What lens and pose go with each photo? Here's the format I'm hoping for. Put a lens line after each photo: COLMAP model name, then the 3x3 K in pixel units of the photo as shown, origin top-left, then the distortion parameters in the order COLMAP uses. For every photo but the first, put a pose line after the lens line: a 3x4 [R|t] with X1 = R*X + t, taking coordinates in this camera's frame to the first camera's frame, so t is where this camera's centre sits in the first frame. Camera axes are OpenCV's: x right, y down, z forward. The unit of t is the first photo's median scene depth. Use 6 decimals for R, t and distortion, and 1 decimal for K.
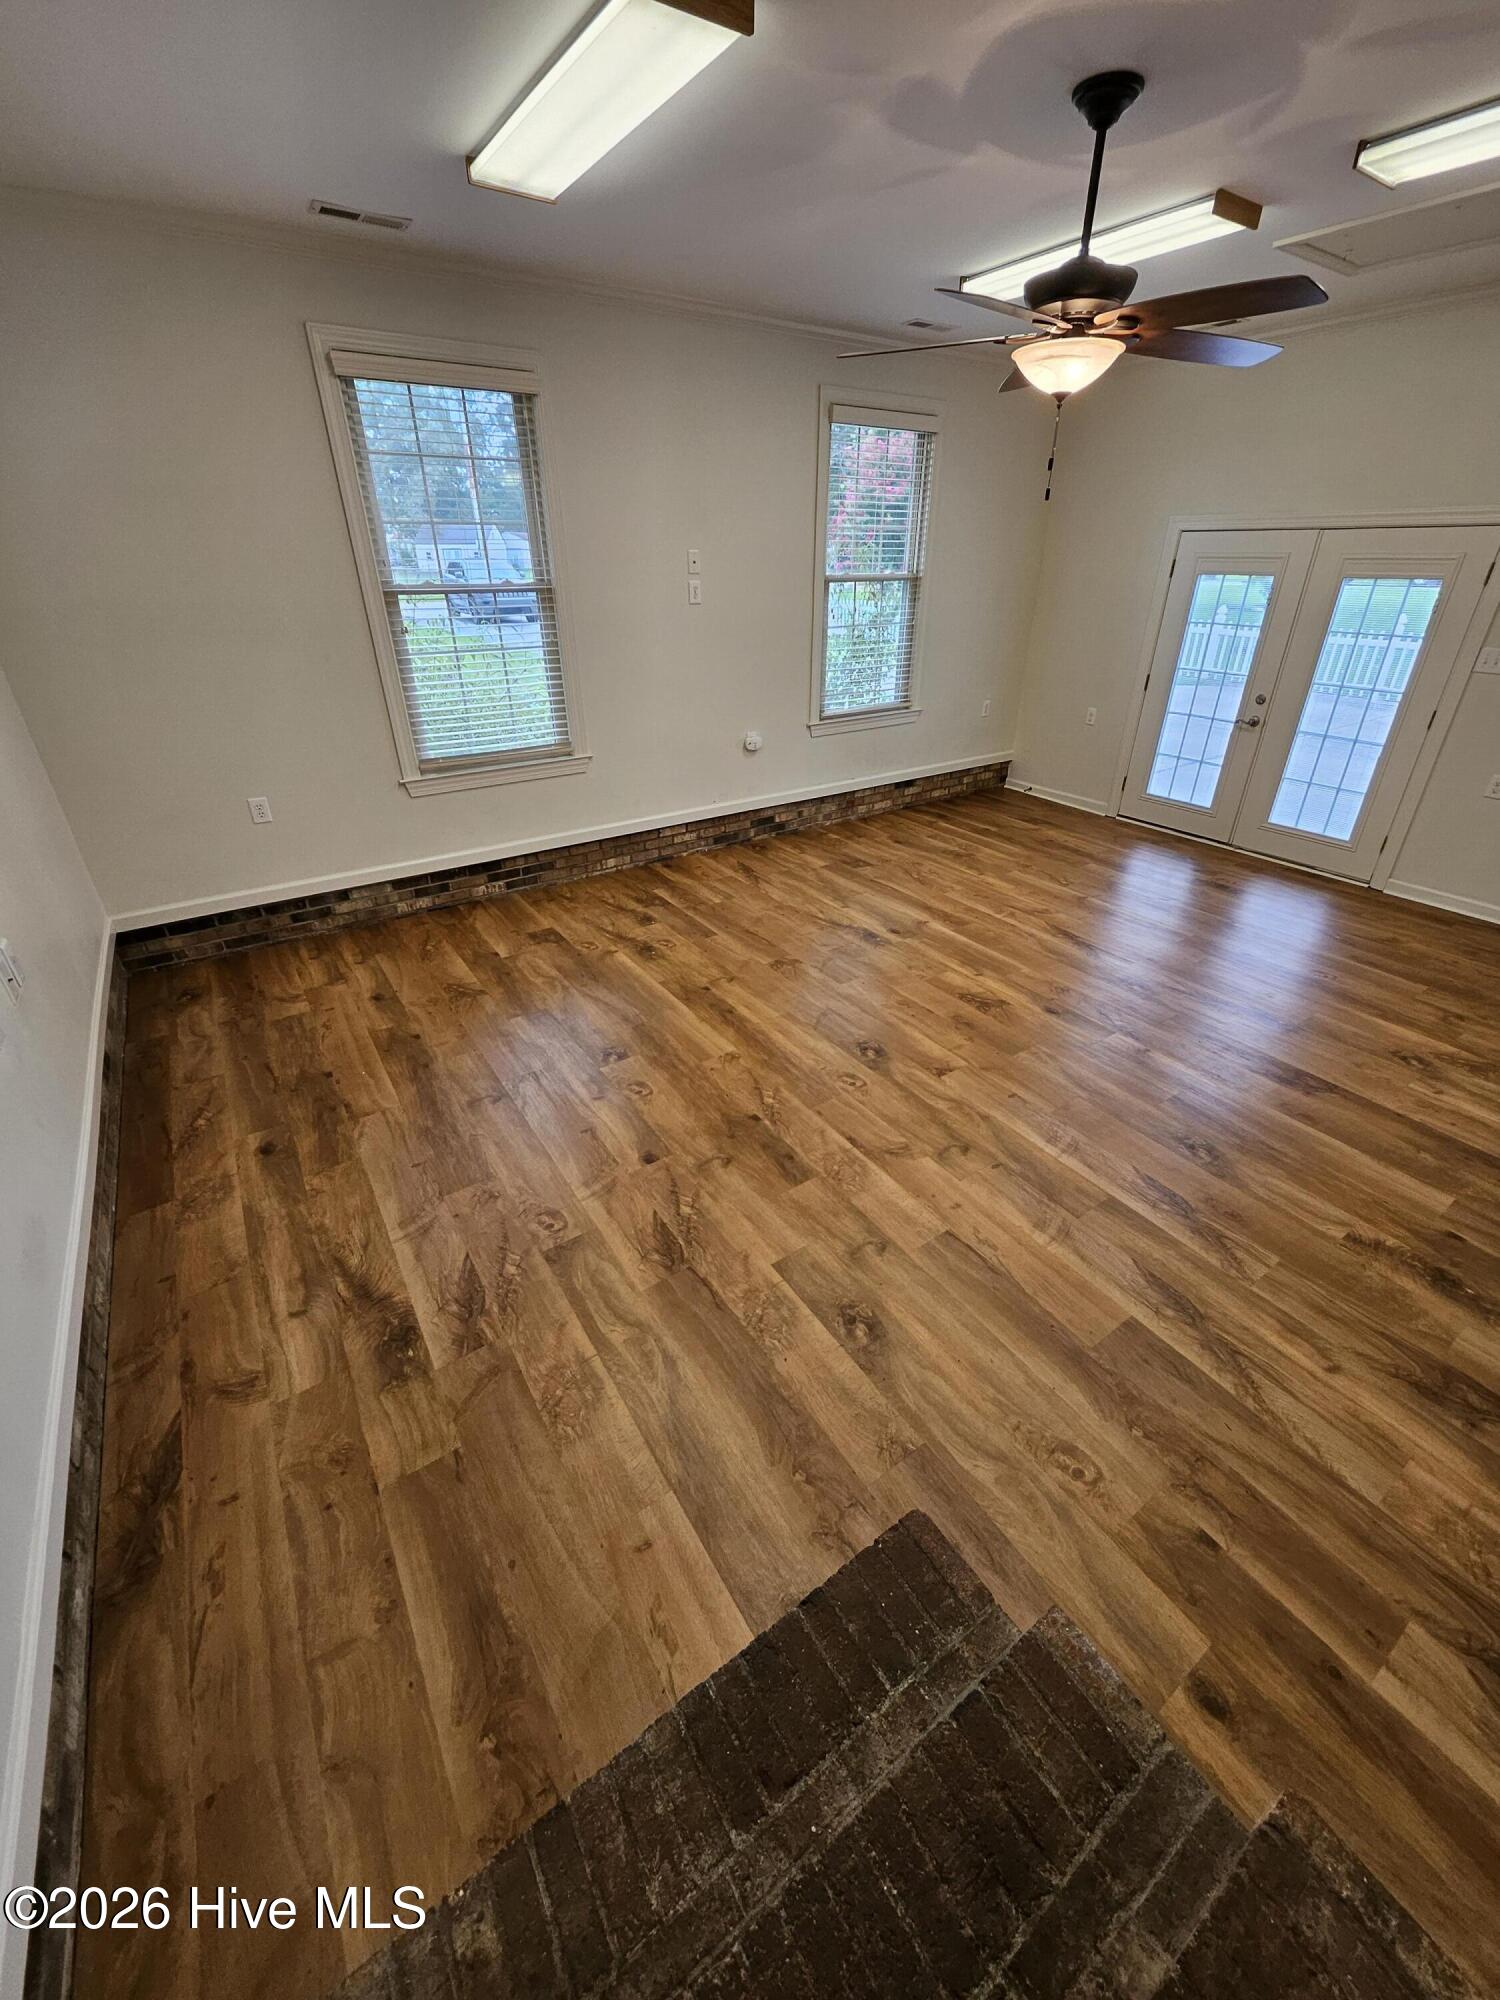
lens RADIAL K [[785.2, 0, 758.6], [0, 785.2, 978.3], [0, 0, 1]] dist [0.000017, -0.000447]
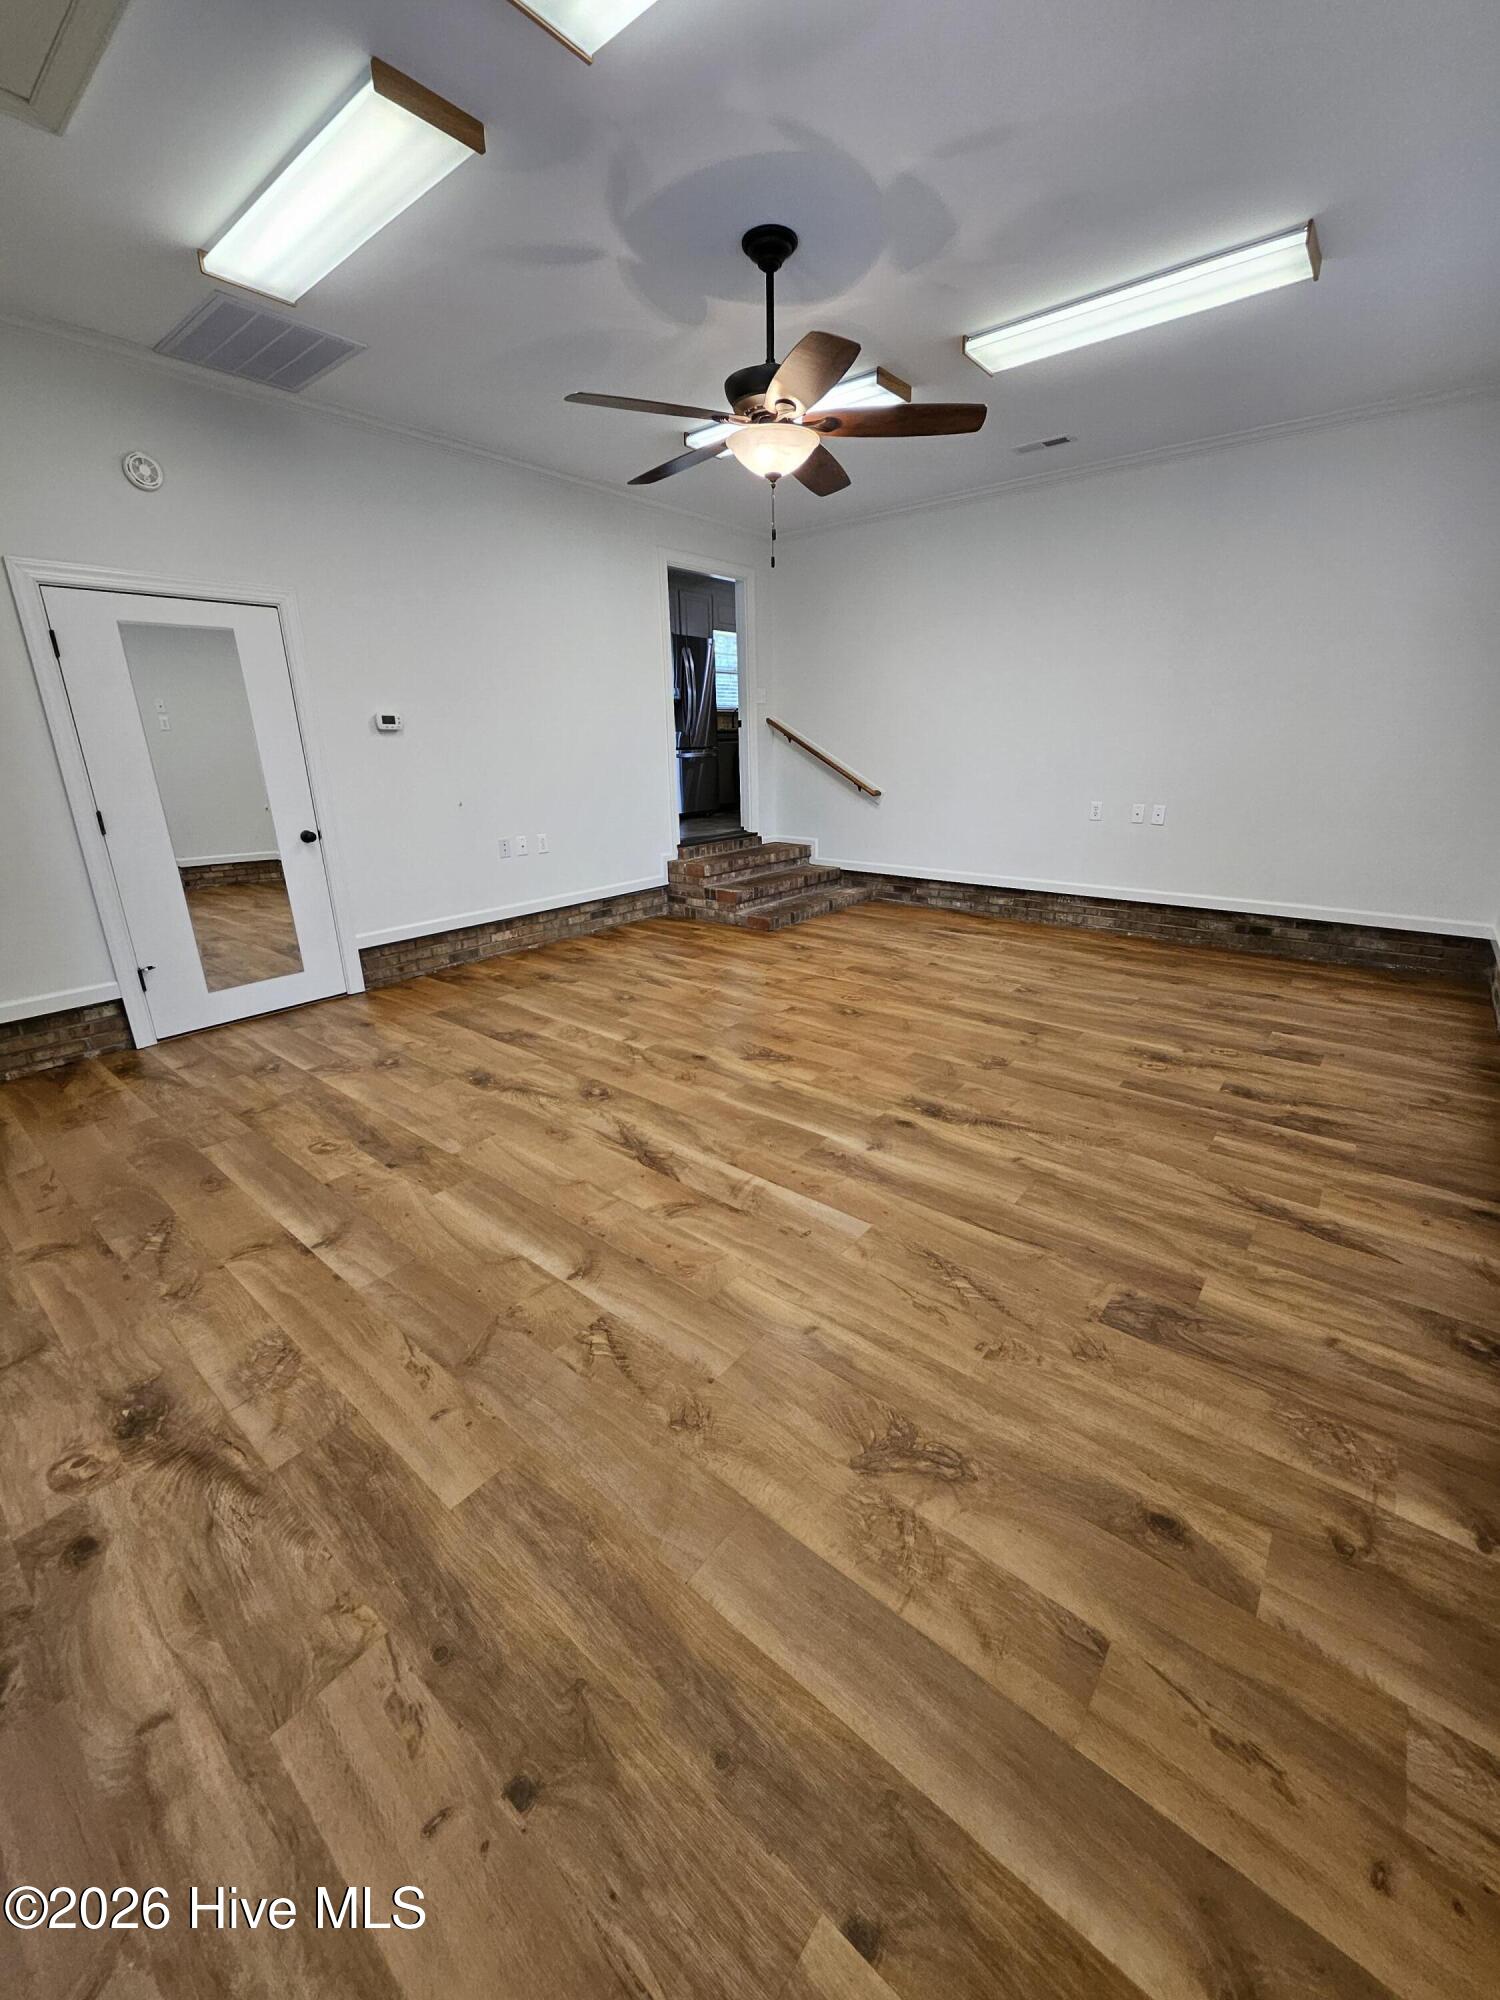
lens RADIAL K [[785.2, 0, 758.6], [0, 785.2, 978.3], [0, 0, 1]] dist [0.000017, -0.000447]
pose [[-0.958225, 0.099356, -0.268204, 0.500138], [-0.120441, 0.710359, 0.693458, -0.648601], [0.259420, 0.696791, -0.668718, 1.443285]]
